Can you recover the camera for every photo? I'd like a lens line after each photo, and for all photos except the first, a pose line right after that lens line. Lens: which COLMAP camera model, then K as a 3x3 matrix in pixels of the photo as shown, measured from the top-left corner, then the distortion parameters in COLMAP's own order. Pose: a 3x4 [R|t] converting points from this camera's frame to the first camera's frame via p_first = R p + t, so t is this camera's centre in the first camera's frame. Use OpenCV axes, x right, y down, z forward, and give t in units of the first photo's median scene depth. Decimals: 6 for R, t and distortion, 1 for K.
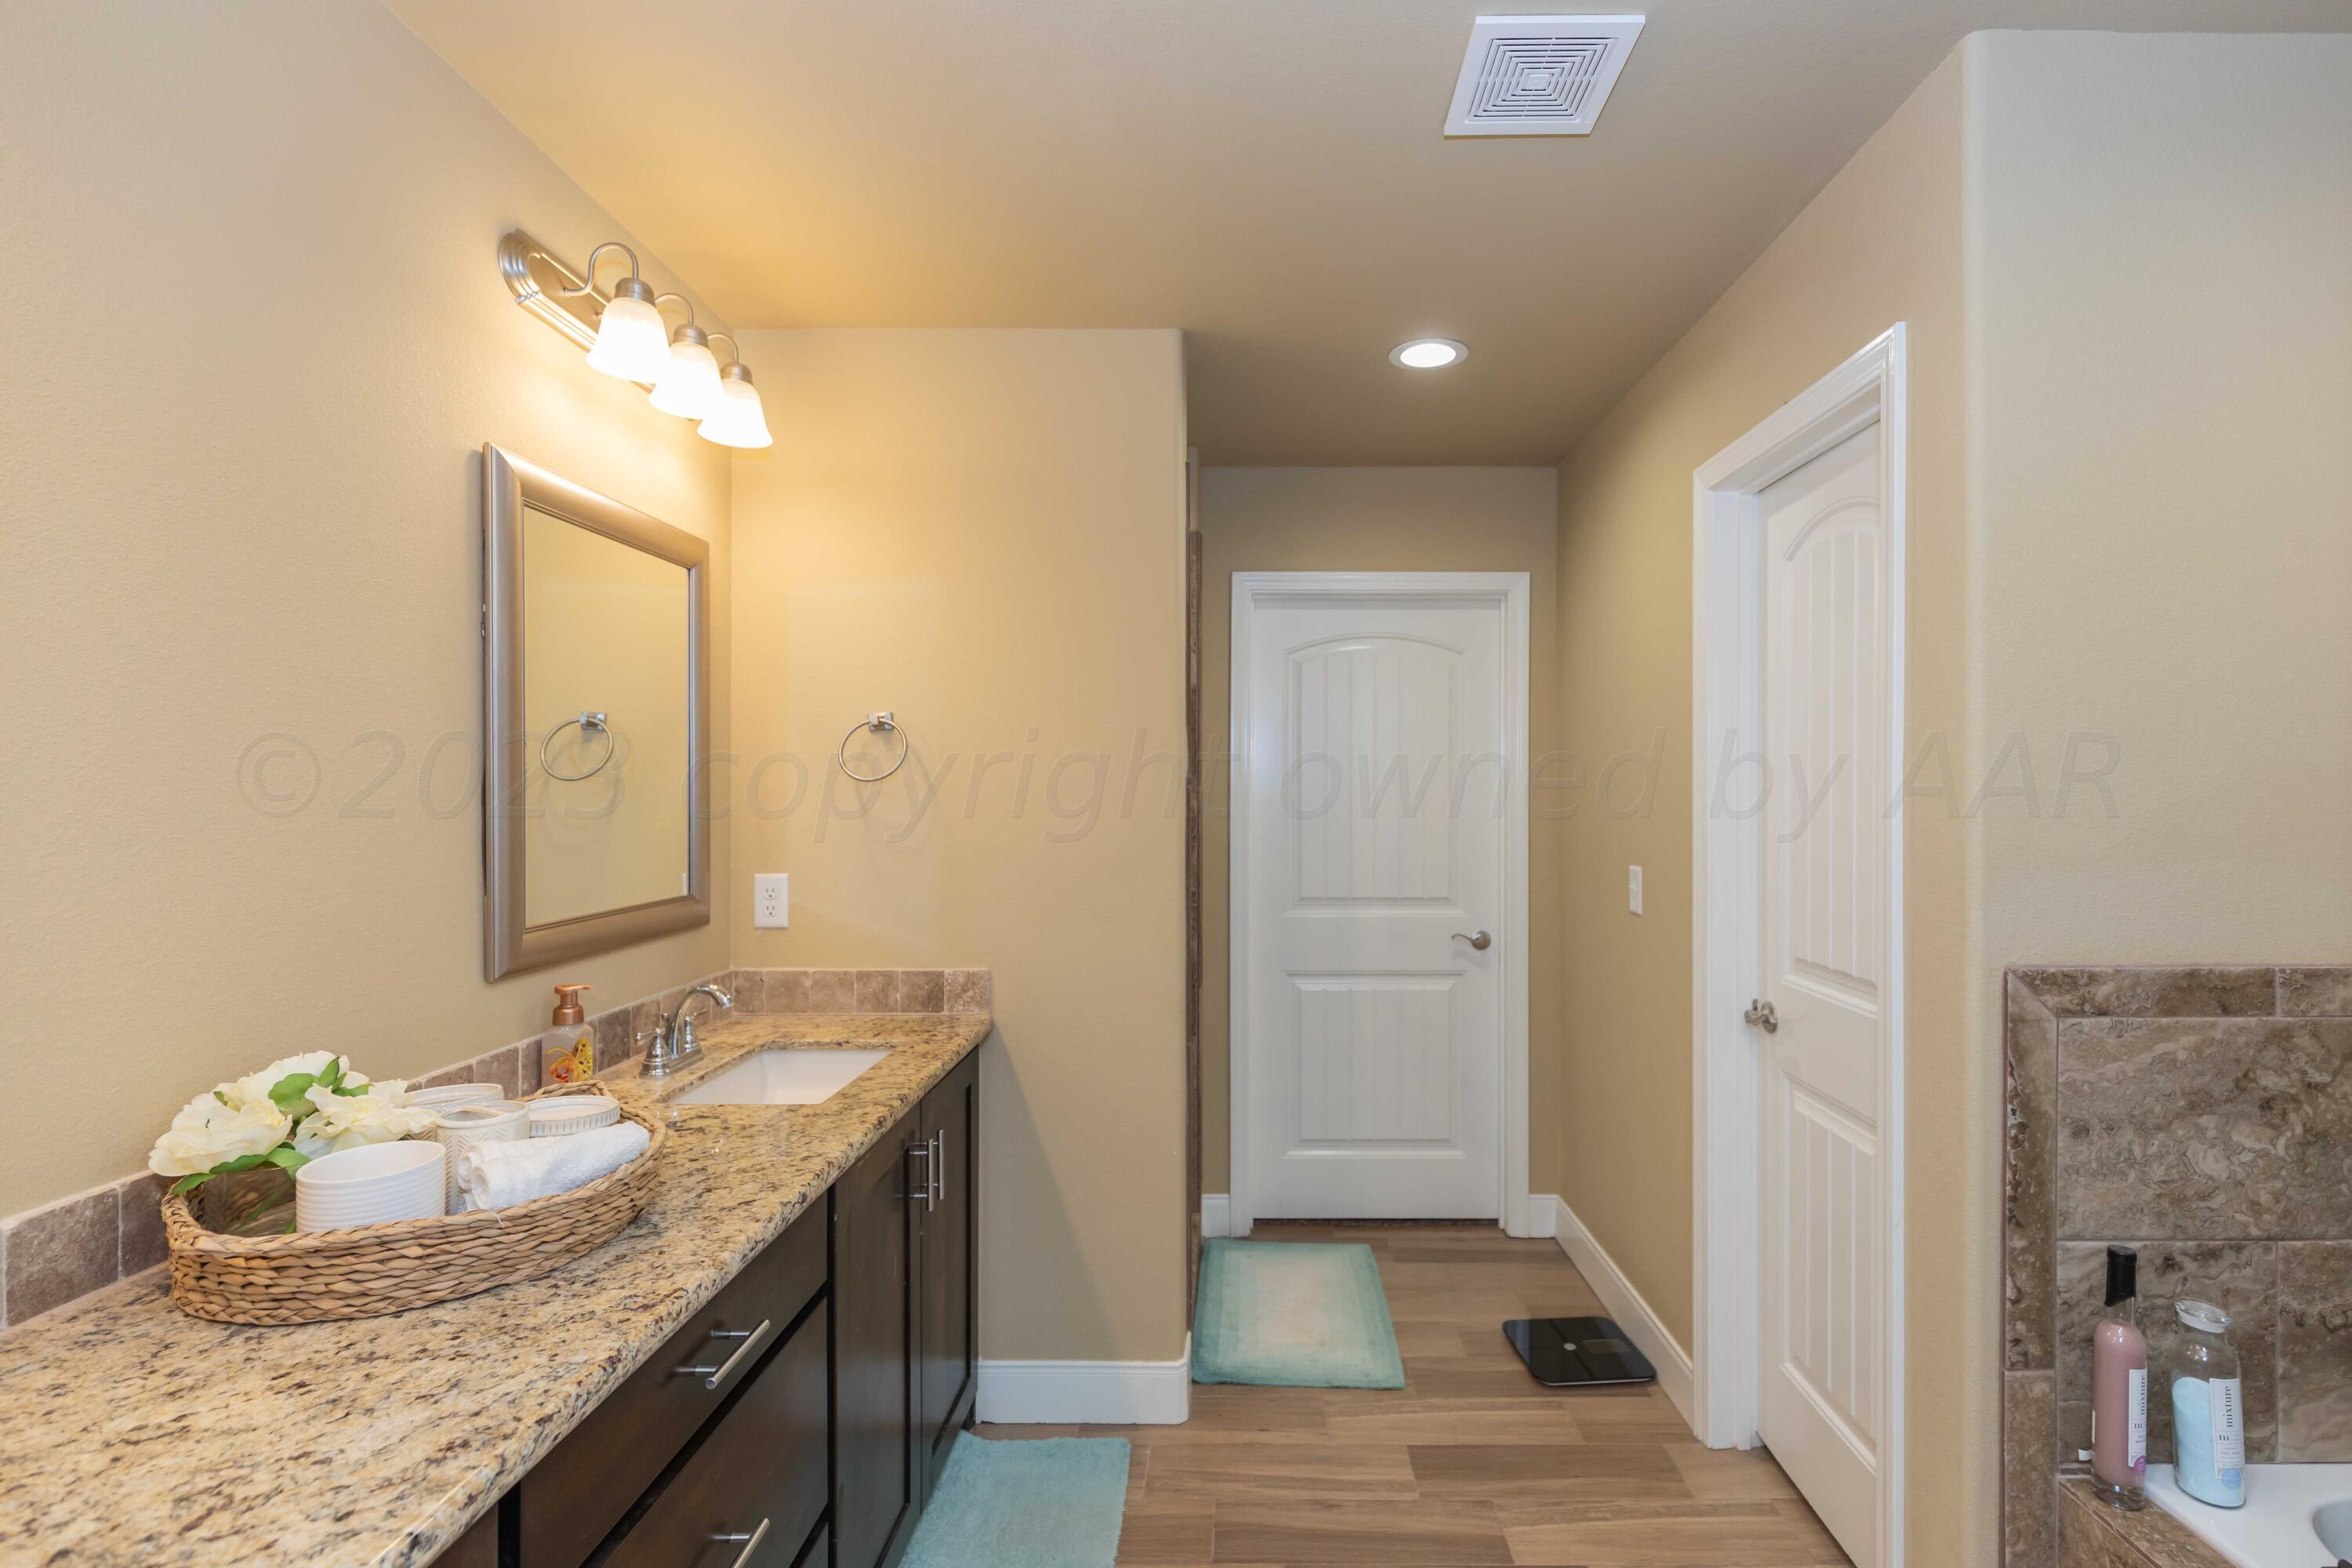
lens RADIAL K [[1043.9, 0, 1176.0], [0, 1043.9, 784.0], [0, 0, 1]] dist [0.000041, -0.000168]
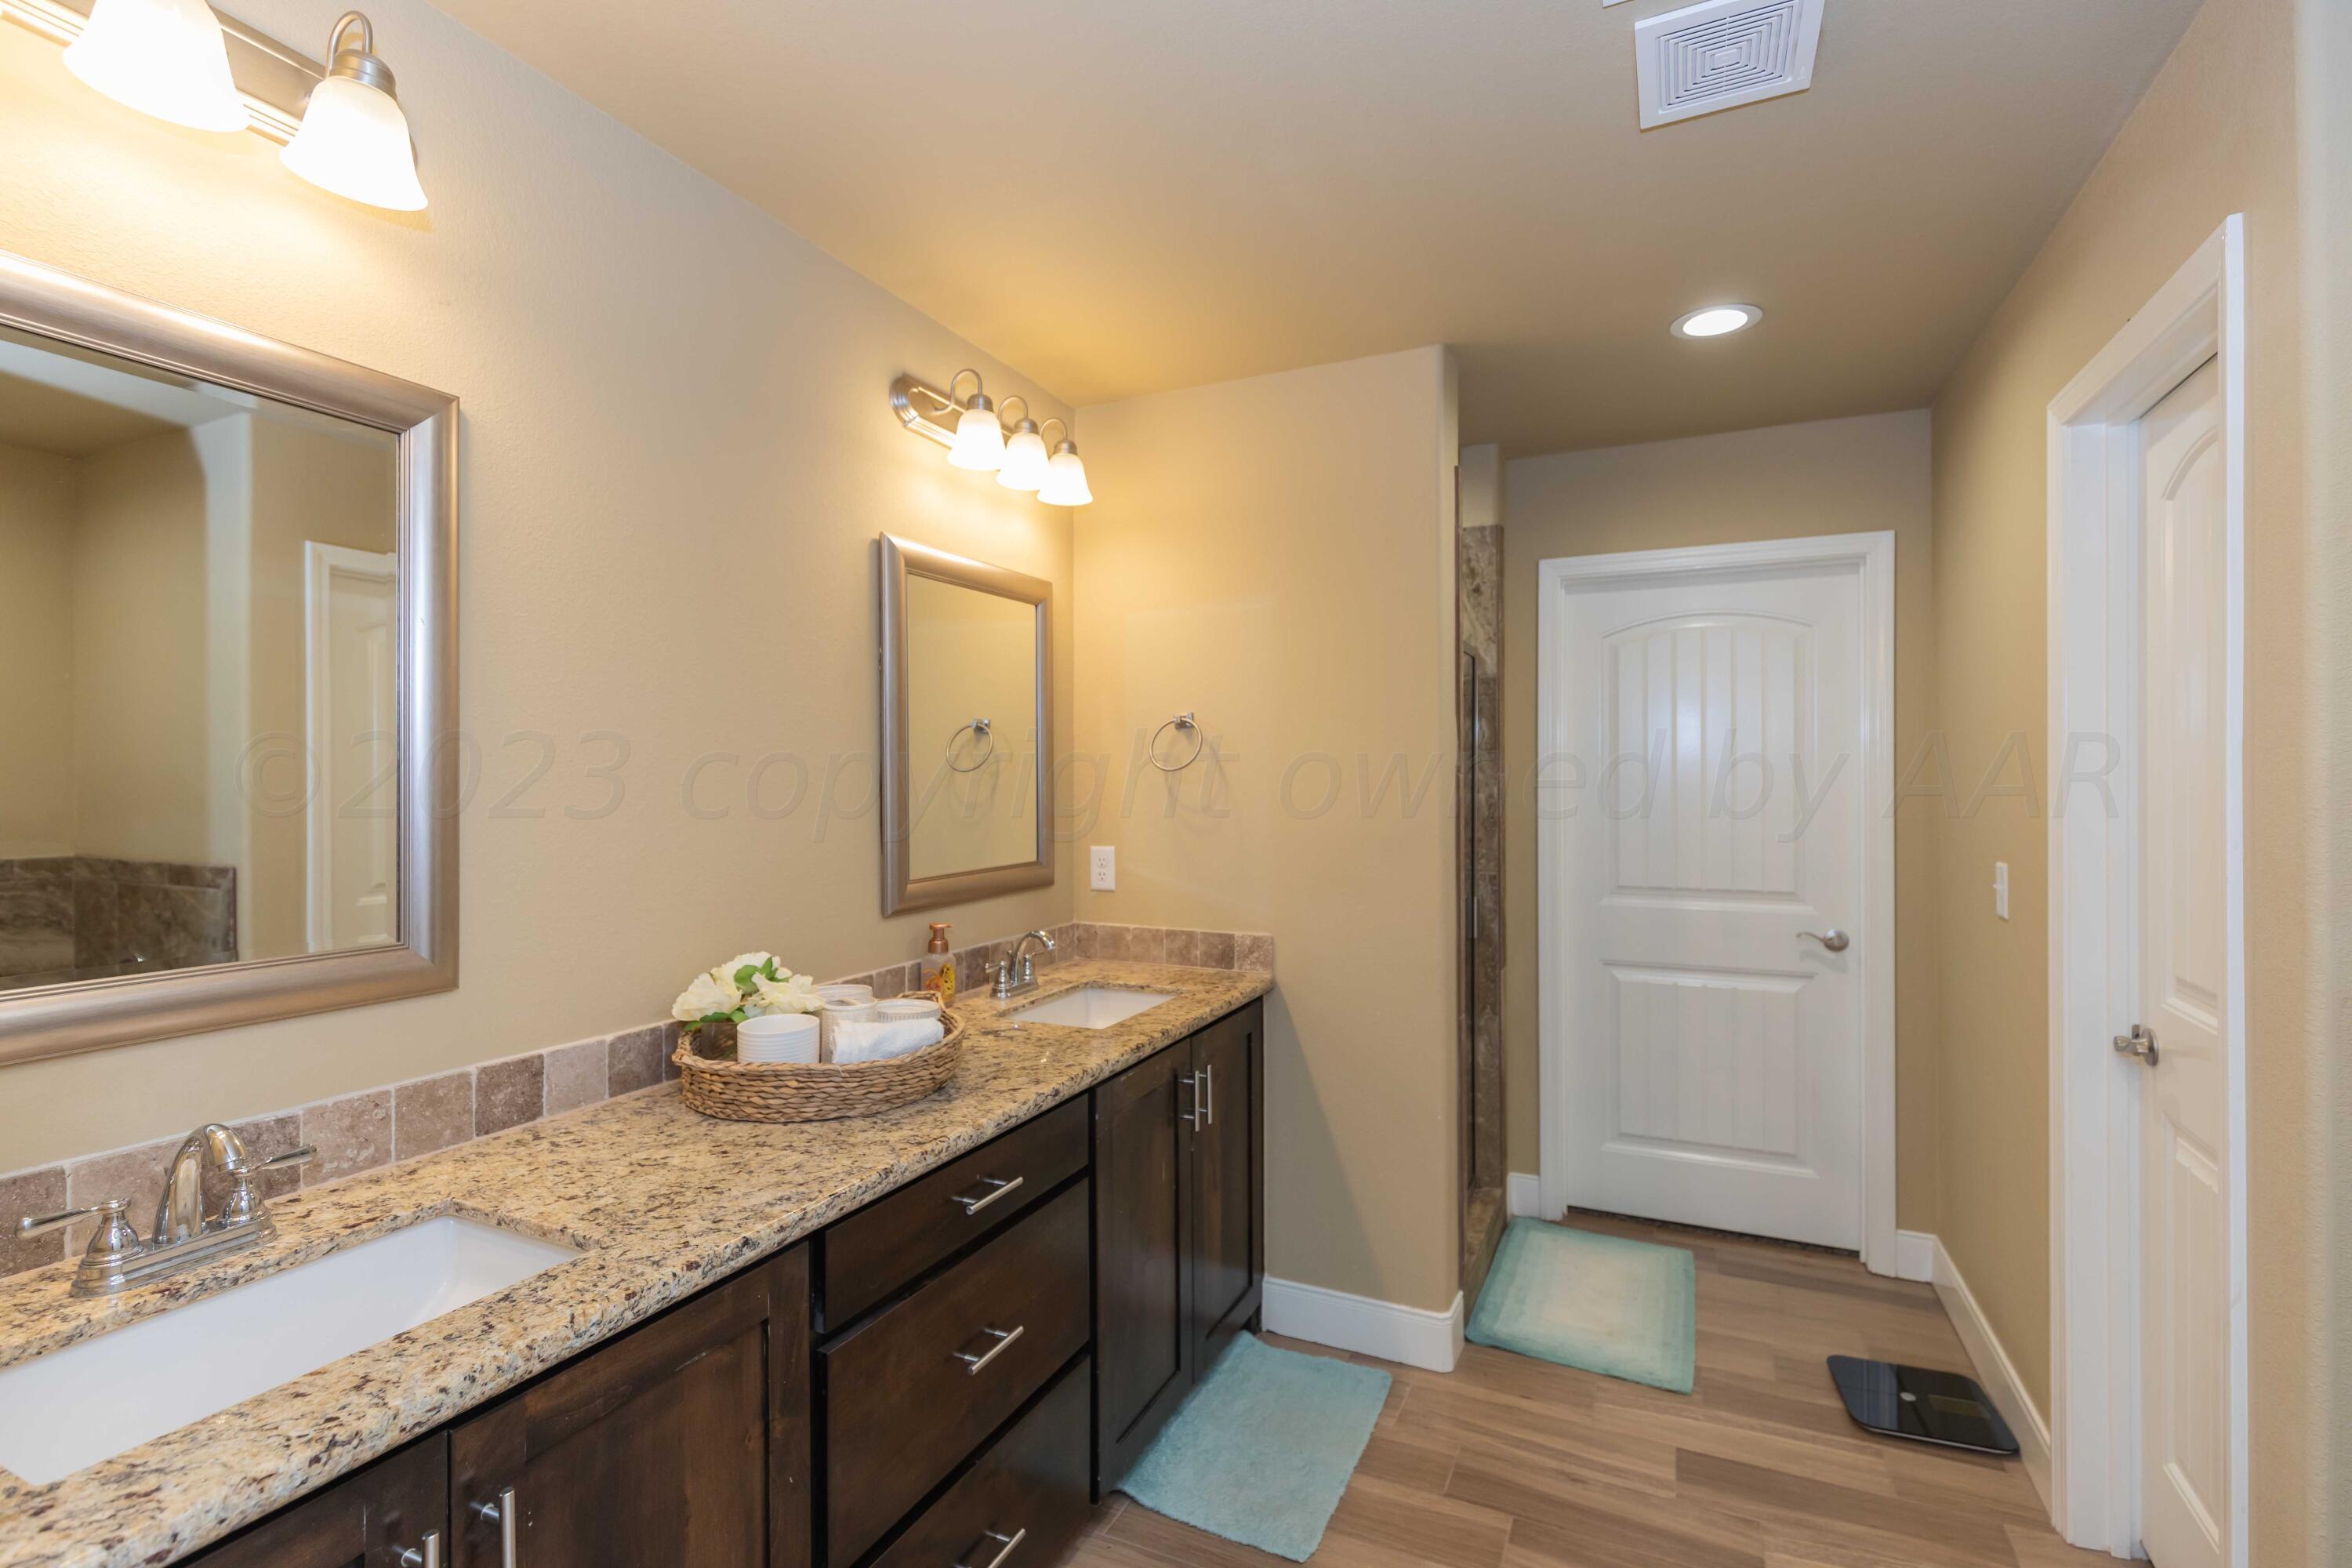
lens RADIAL K [[1033.1, 0, 1187.0], [0, 1033.1, 763.8], [0, 0, 1]] dist [-0.001951, -0.001047]
pose [[0.911773, -0.008236, -0.410612, 0.220580], [0.006717, 0.999964, -0.005141, -0.004770], [0.410639, 0.001929, 0.911796, -0.074910]]
